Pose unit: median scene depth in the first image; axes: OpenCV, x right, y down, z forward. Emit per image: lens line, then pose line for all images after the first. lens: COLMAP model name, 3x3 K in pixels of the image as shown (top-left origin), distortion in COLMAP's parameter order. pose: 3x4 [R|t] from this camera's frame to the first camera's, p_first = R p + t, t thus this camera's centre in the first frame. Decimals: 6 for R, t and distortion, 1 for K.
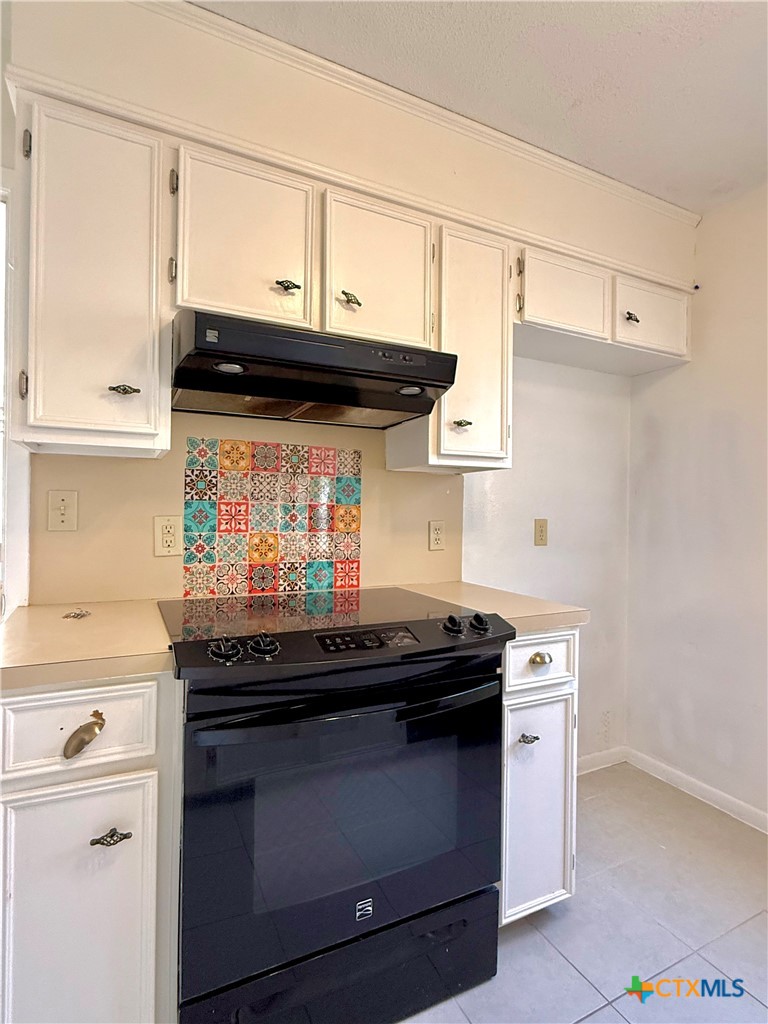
lens RADIAL K [[526.4, 0, 384.0], [0, 526.4, 512.0], [0, 0, 1]] dist [-0.001454, -0.000097]
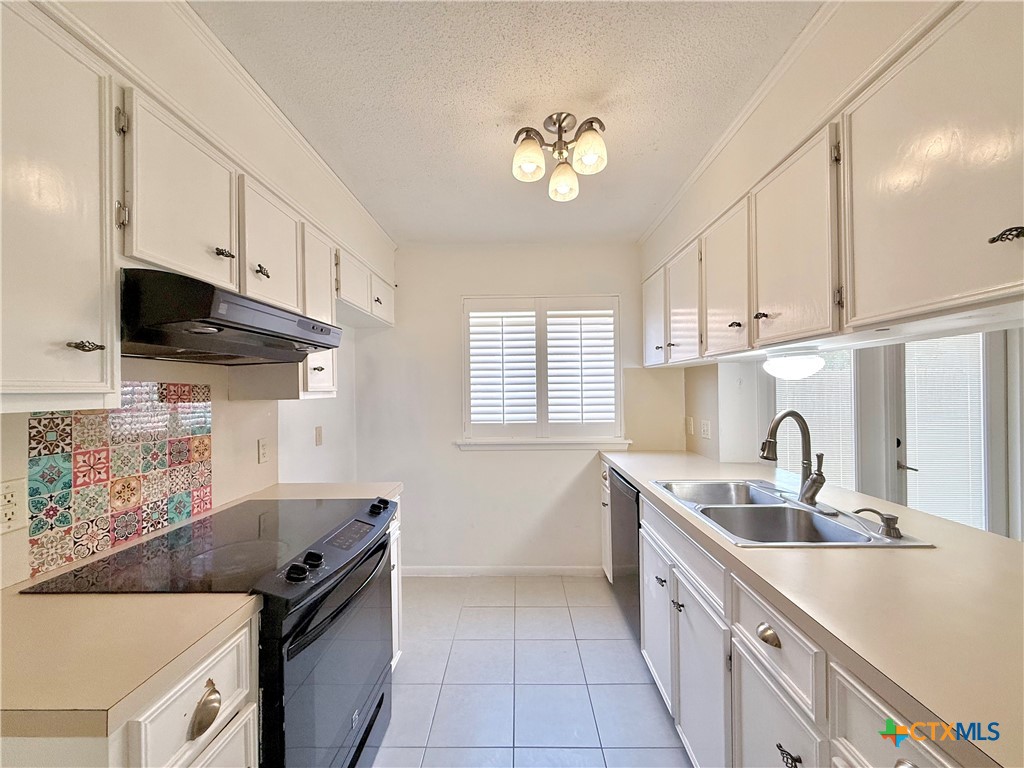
lens RADIAL K [[406.4, 0, 510.9], [0, 406.4, 386.5], [0, 0, 1]] dist [0.000499, -0.000060]
pose [[0.469449, -0.013588, 0.882855, -0.558952], [0.027204, 0.999629, 0.000920, -0.108170], [-0.882540, 0.023586, 0.469645, 0.046736]]
